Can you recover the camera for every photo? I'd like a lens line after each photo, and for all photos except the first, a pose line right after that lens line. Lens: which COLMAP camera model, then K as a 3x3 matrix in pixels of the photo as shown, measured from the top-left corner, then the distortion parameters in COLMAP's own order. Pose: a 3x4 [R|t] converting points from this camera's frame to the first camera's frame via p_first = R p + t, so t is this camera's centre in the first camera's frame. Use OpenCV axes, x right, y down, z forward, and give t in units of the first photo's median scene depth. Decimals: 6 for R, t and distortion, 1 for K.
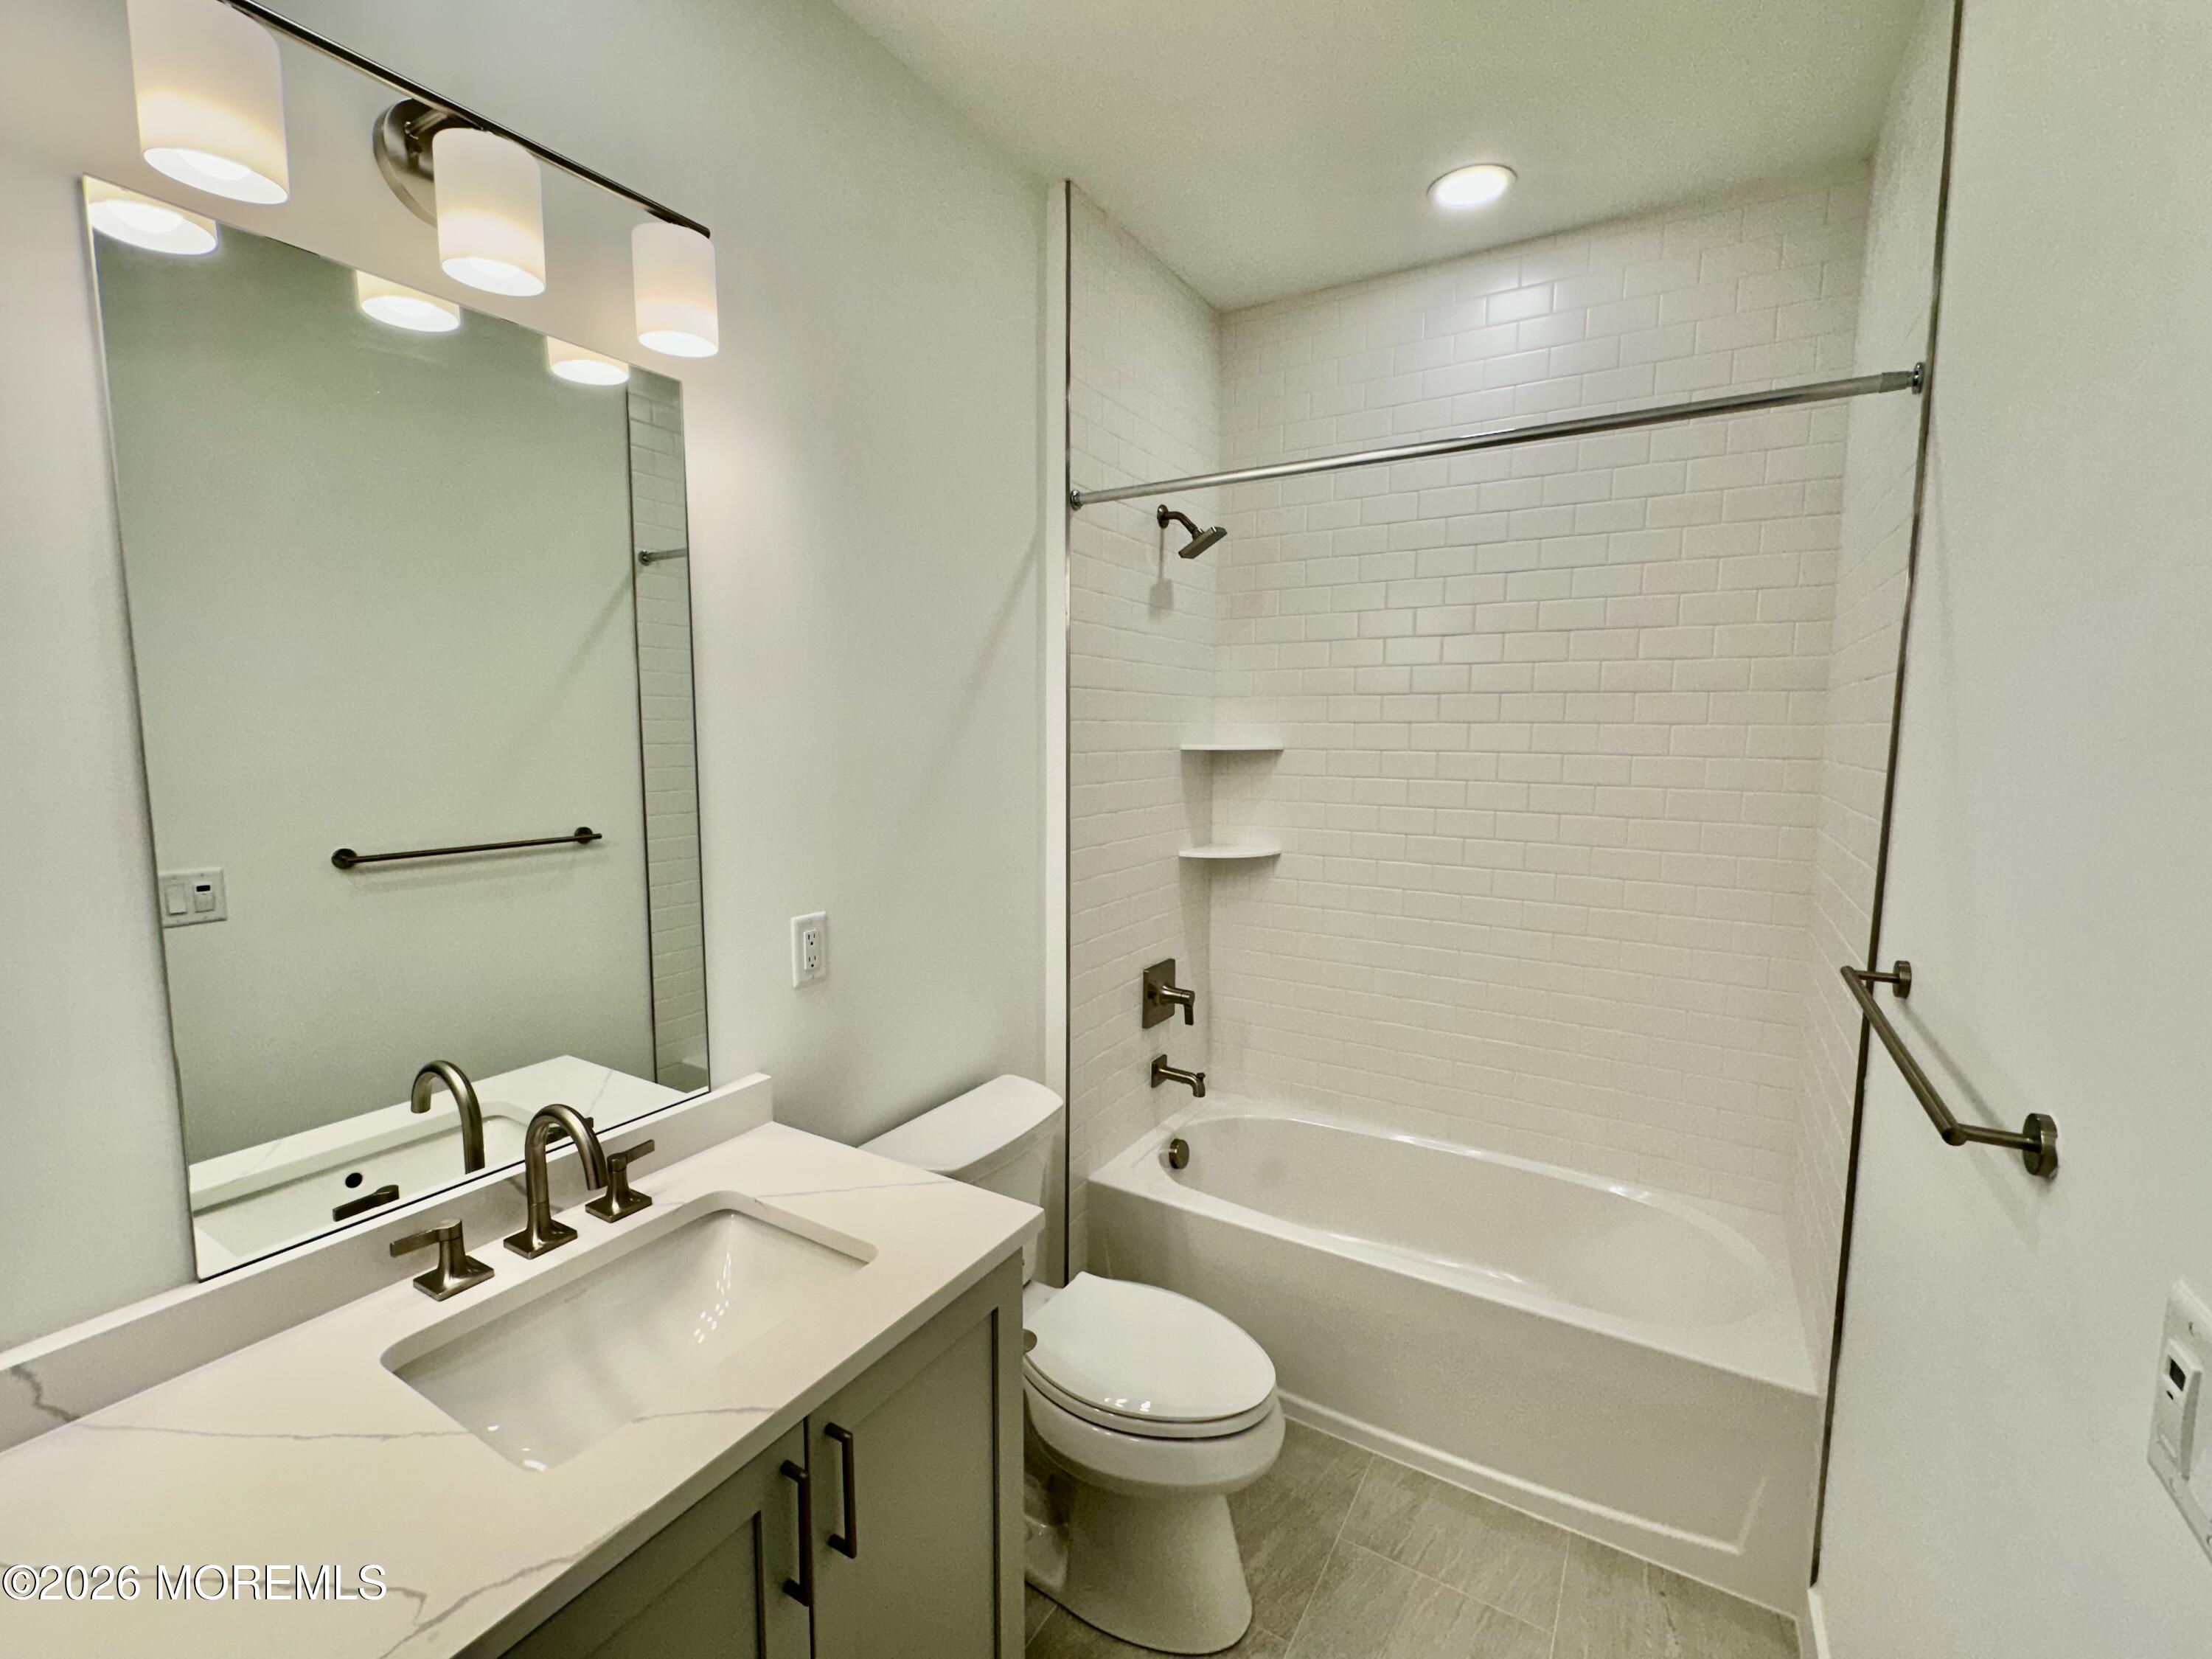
lens RADIAL K [[962.1, 0, 1100.4], [0, 962.1, 826.8], [0, 0, 1]] dist [0.001325, 0.000145]
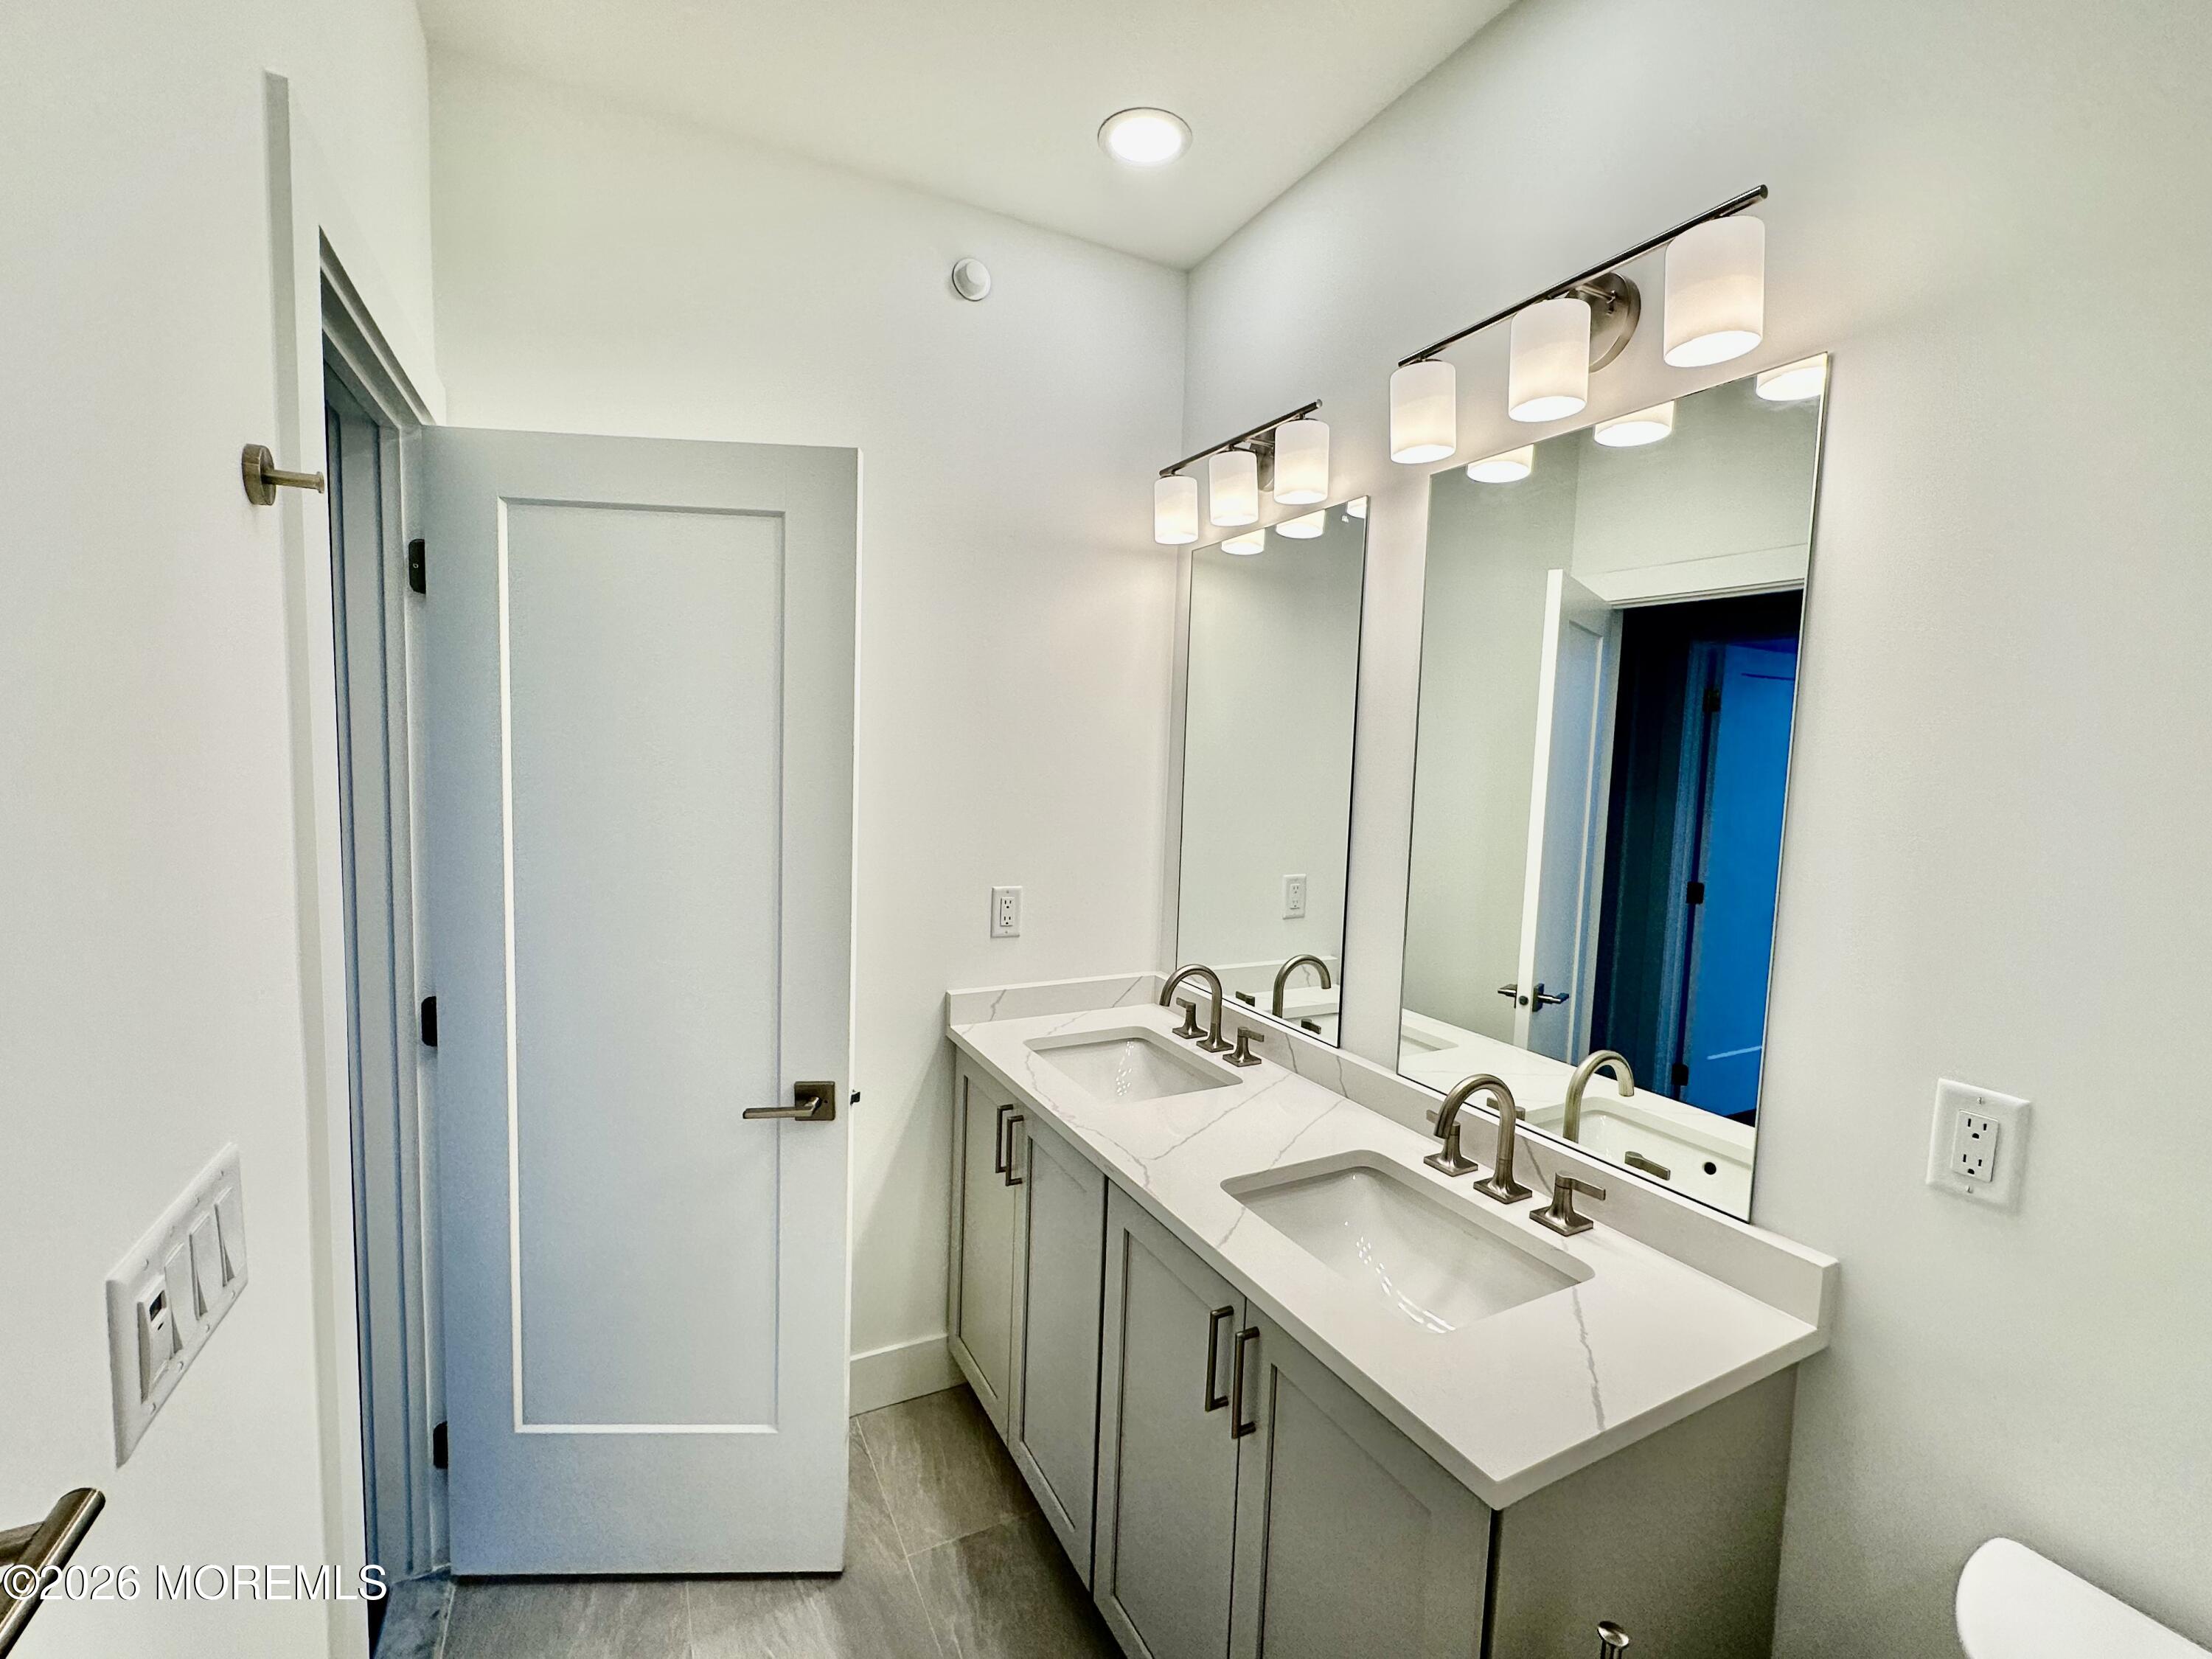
lens RADIAL K [[962.1, 0, 1095.1], [0, 962.1, 827.9], [0, 0, 1]] dist [0.001325, 0.000145]
pose [[-0.491922, 0.061354, -0.868475, 0.728937], [-0.123161, 0.982579, 0.139175, -0.130677], [0.861884, 0.175426, -0.475796, 1.110600]]
